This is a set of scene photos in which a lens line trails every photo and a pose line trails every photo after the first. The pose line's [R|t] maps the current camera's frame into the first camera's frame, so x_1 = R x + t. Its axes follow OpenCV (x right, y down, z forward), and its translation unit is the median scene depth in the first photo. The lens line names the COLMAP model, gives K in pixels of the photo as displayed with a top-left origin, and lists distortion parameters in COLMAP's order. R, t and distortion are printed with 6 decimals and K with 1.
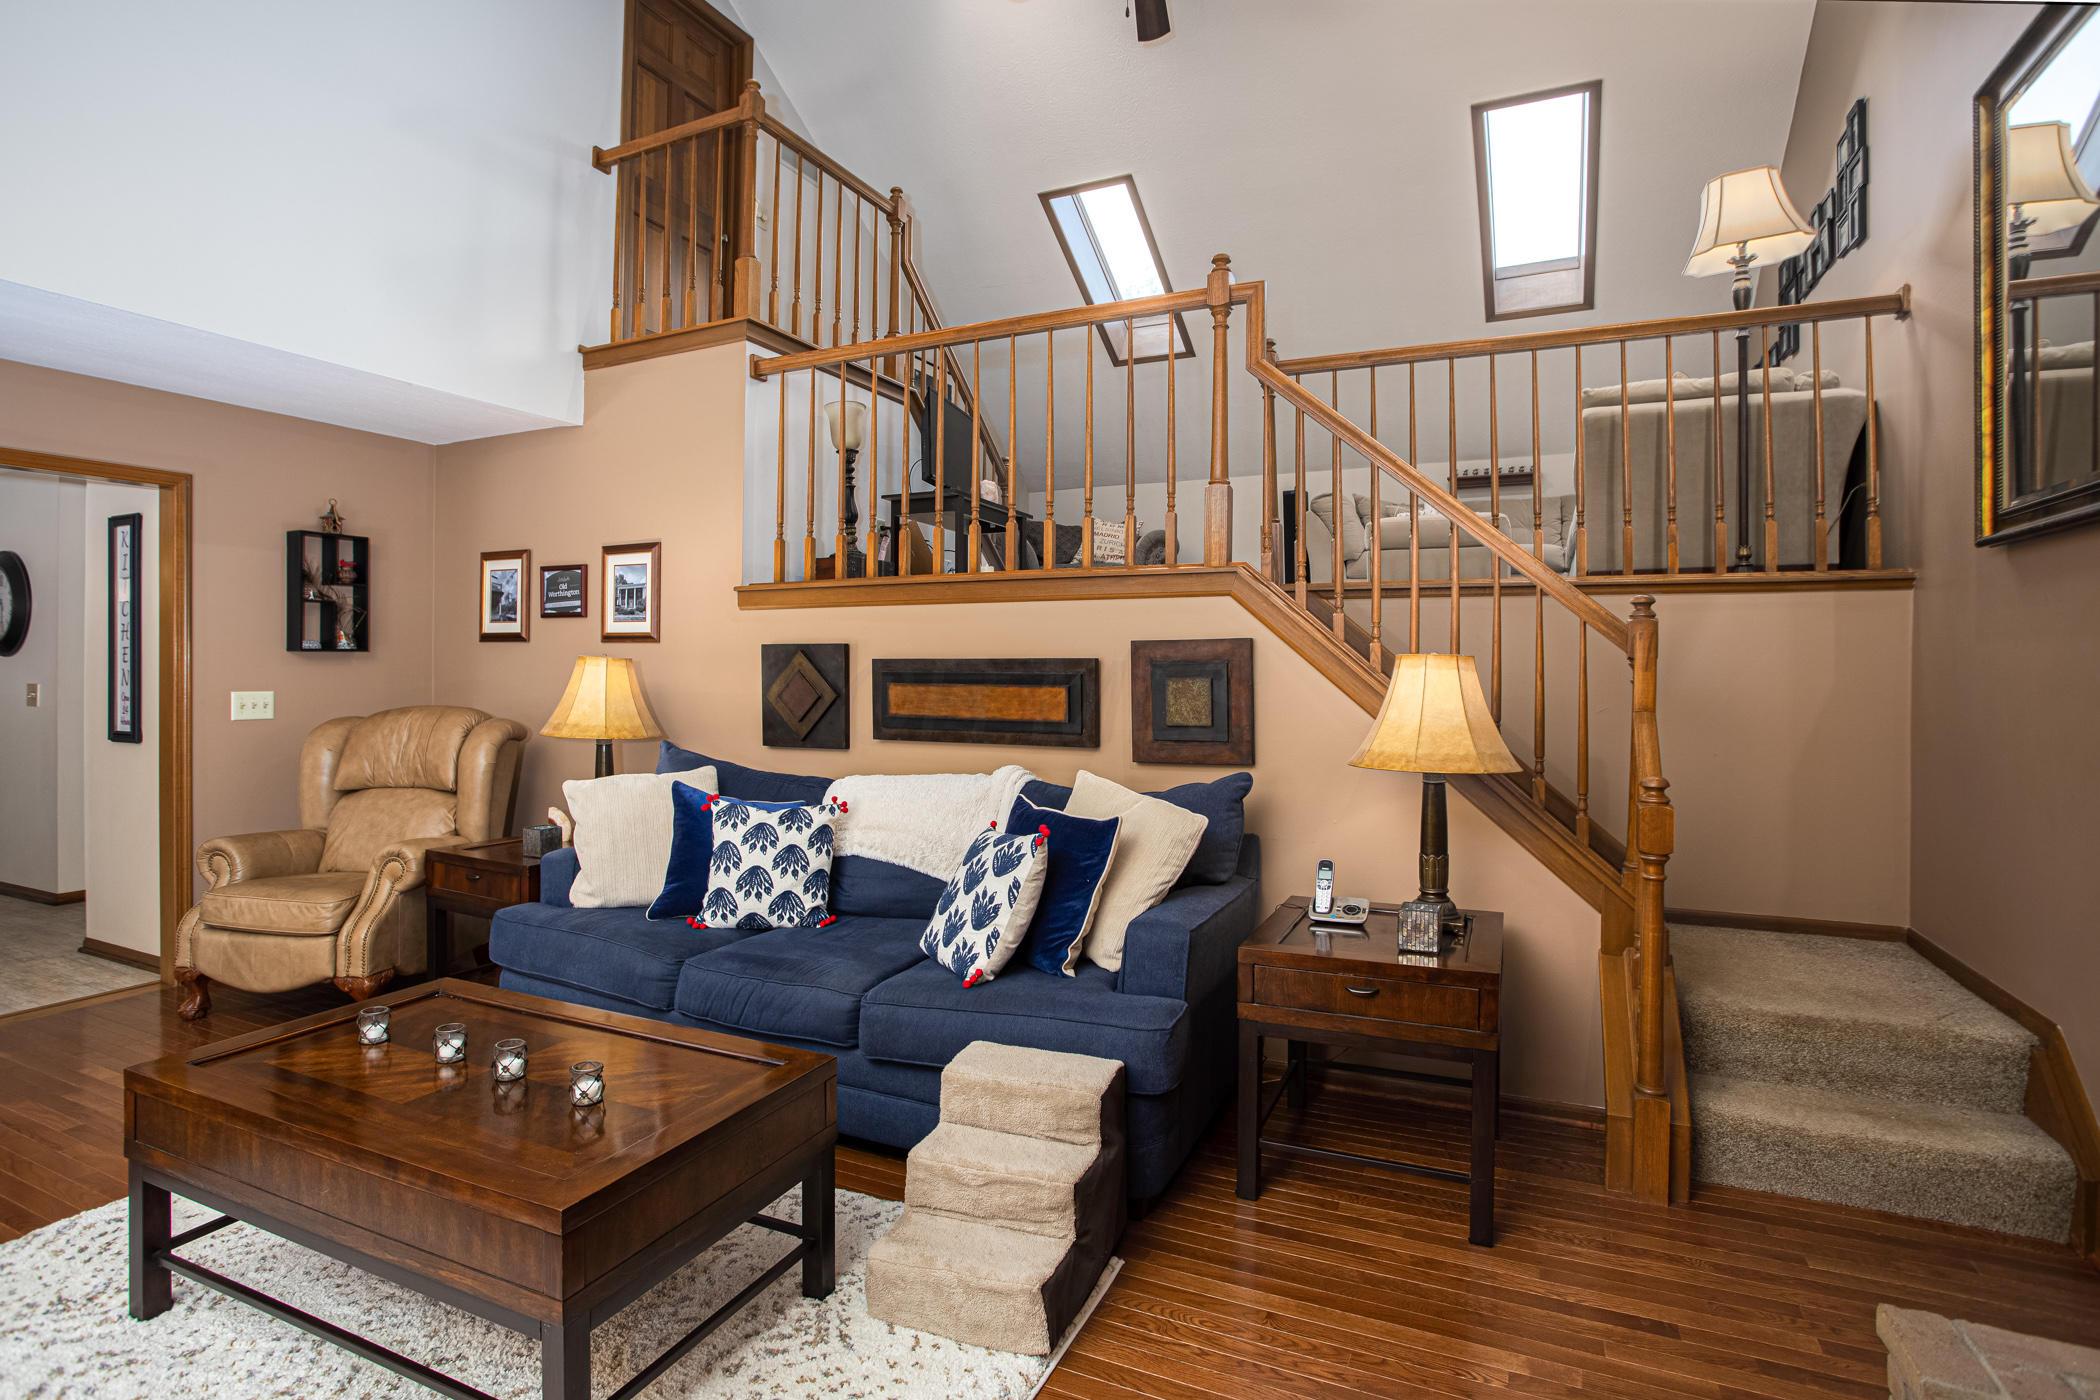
lens RADIAL K [[1033.1, 0, 1033.4], [0, 1033.1, 661.7], [0, 0, 1]] dist [-0.066155, 0.023647]
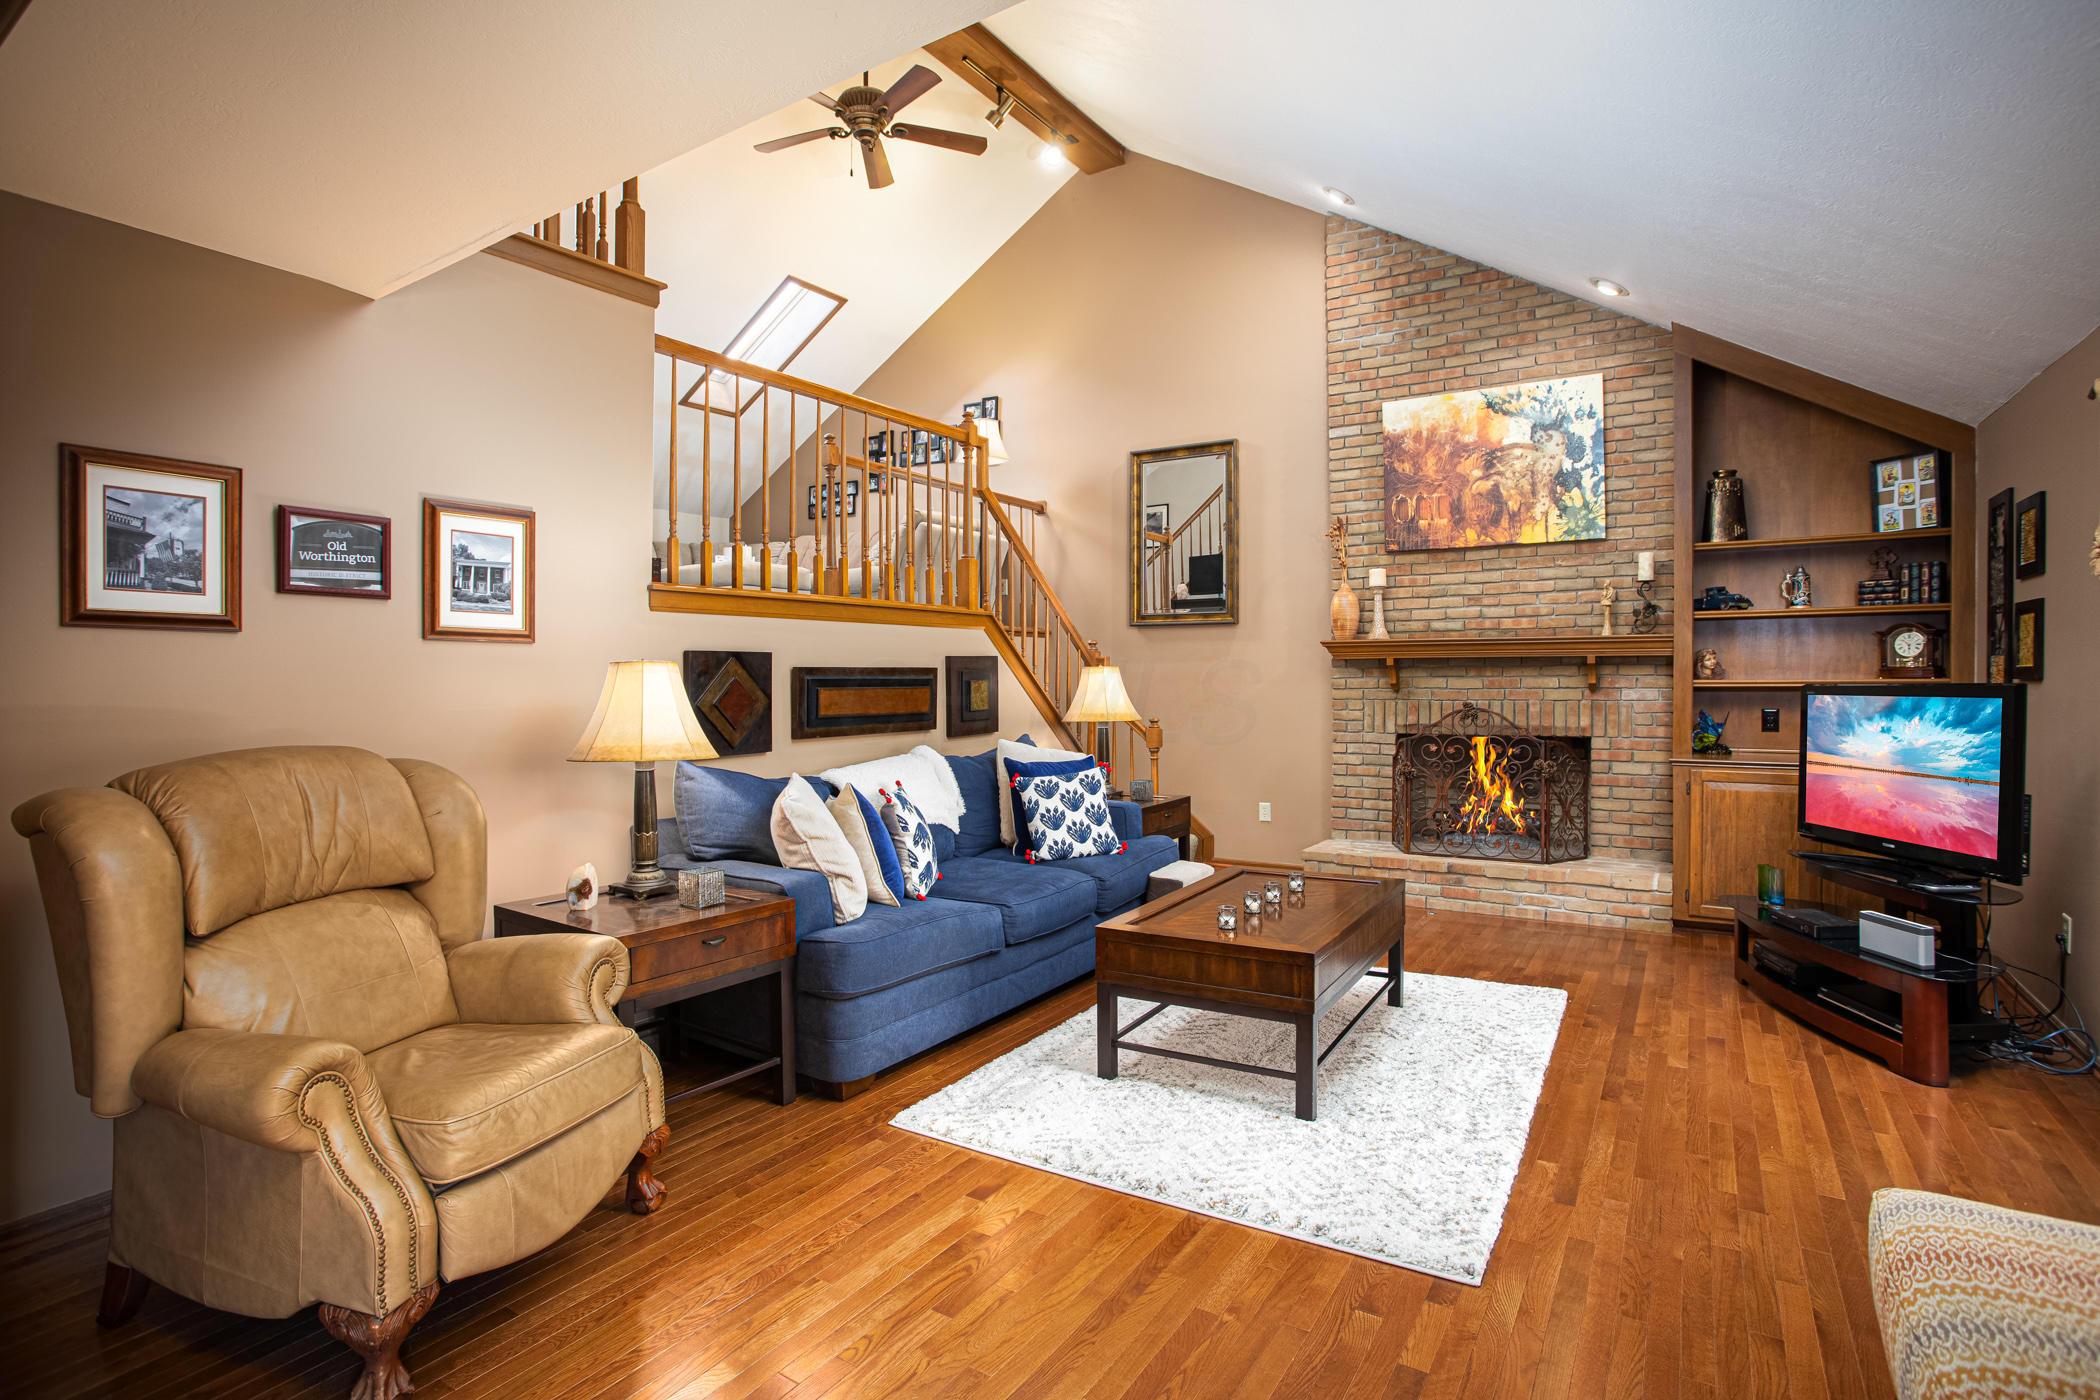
lens RADIAL K [[1033.1, 0, 1056.3], [0, 1033.1, 683.9], [0, 0, 1]] dist [-0.066155, 0.023647]
pose [[0.116232, -0.011925, 0.993150, -1.061334], [-0.001642, 0.999924, 0.012199, 0.001629], [-0.993221, -0.003049, 0.116204, 0.519198]]
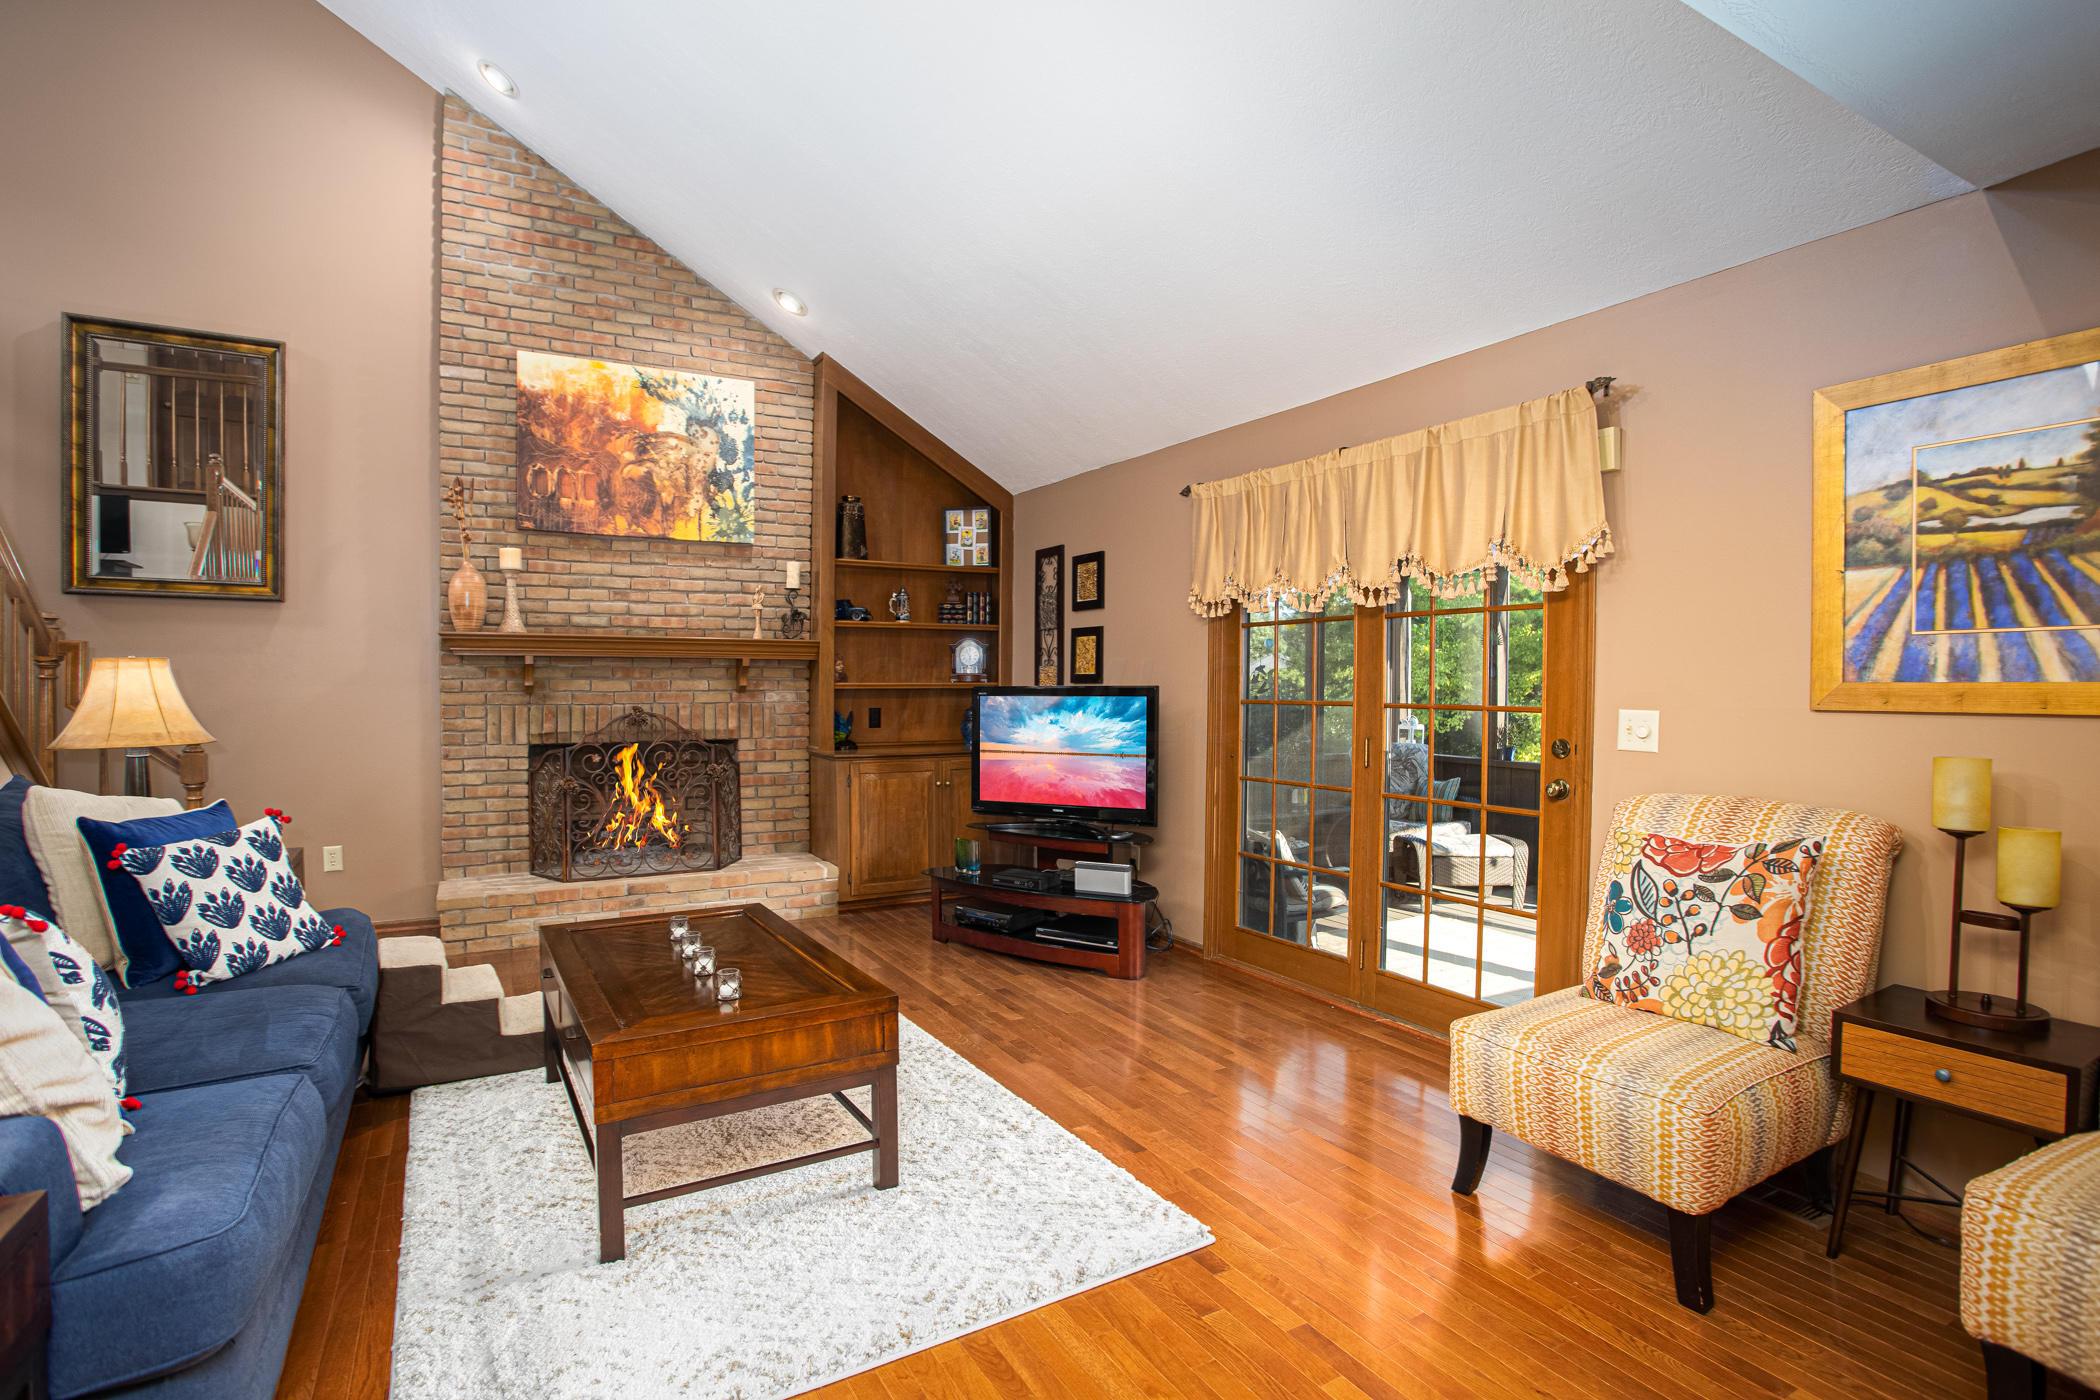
lens RADIAL K [[1033.1, 0, 1055.6], [0, 1033.1, 703.2], [0, 0, 1]] dist [-0.066155, 0.023647]
pose [[-0.826300, -0.020486, 0.562857, -0.784974], [-0.011910, 0.999750, 0.018903, 0.008067], [-0.563104, 0.008916, -0.826338, 0.850046]]
